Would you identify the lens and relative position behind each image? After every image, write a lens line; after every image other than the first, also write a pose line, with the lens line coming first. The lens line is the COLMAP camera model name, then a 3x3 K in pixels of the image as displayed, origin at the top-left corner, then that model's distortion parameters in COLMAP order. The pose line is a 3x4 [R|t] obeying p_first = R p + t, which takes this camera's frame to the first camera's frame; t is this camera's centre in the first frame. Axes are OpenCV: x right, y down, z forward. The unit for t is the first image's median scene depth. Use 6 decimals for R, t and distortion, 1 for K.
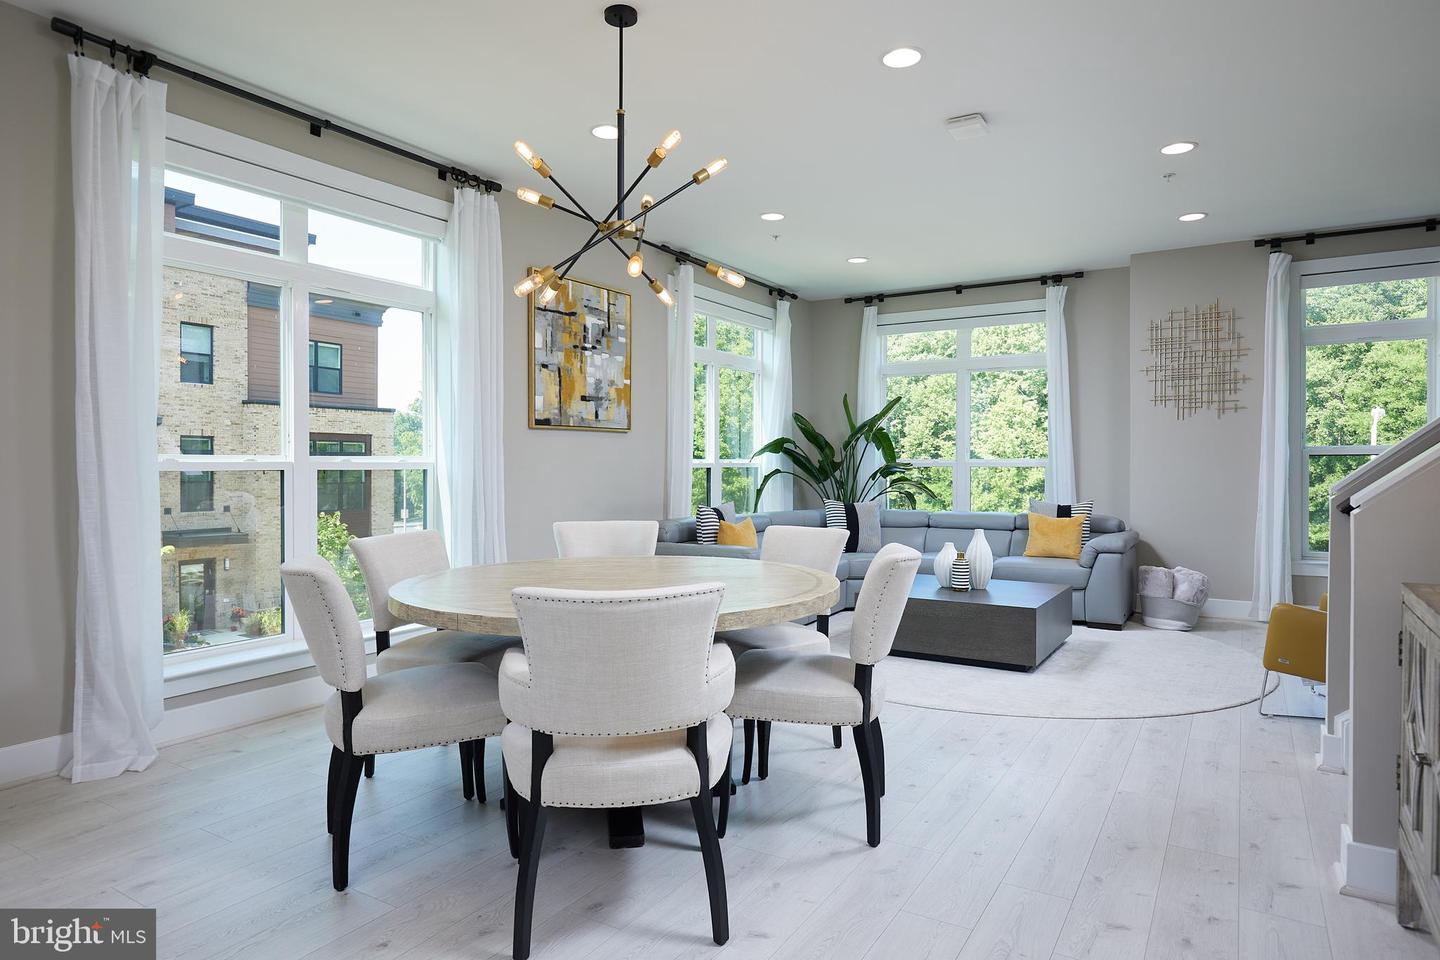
lens RADIAL K [[848.7, 0, 726.4], [0, 848.7, 471.7], [0, 0, 1]] dist [-0.010464, 0.003726]
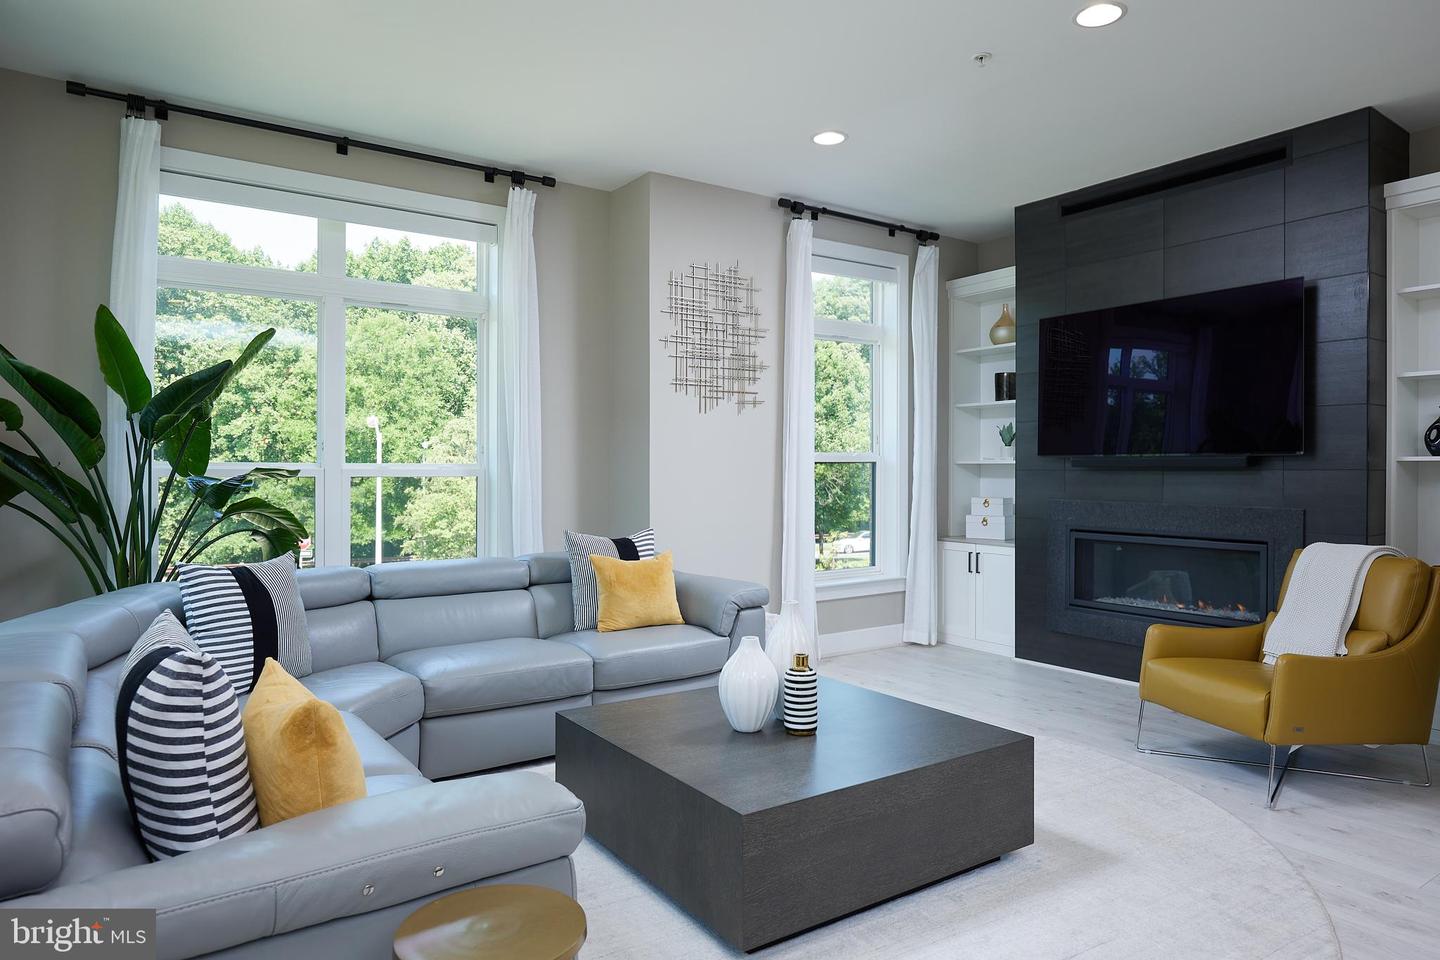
lens RADIAL K [[886.6, 0, 720.2], [0, 886.6, 471.5], [0, 0, 1]] dist [0.005876, -0.006156]
pose [[0.404385, 0.000372, 0.914589, -0.176159], [0.006938, 0.999970, -0.003474, -0.007181], [-0.914563, 0.007751, 0.404370, 0.695094]]
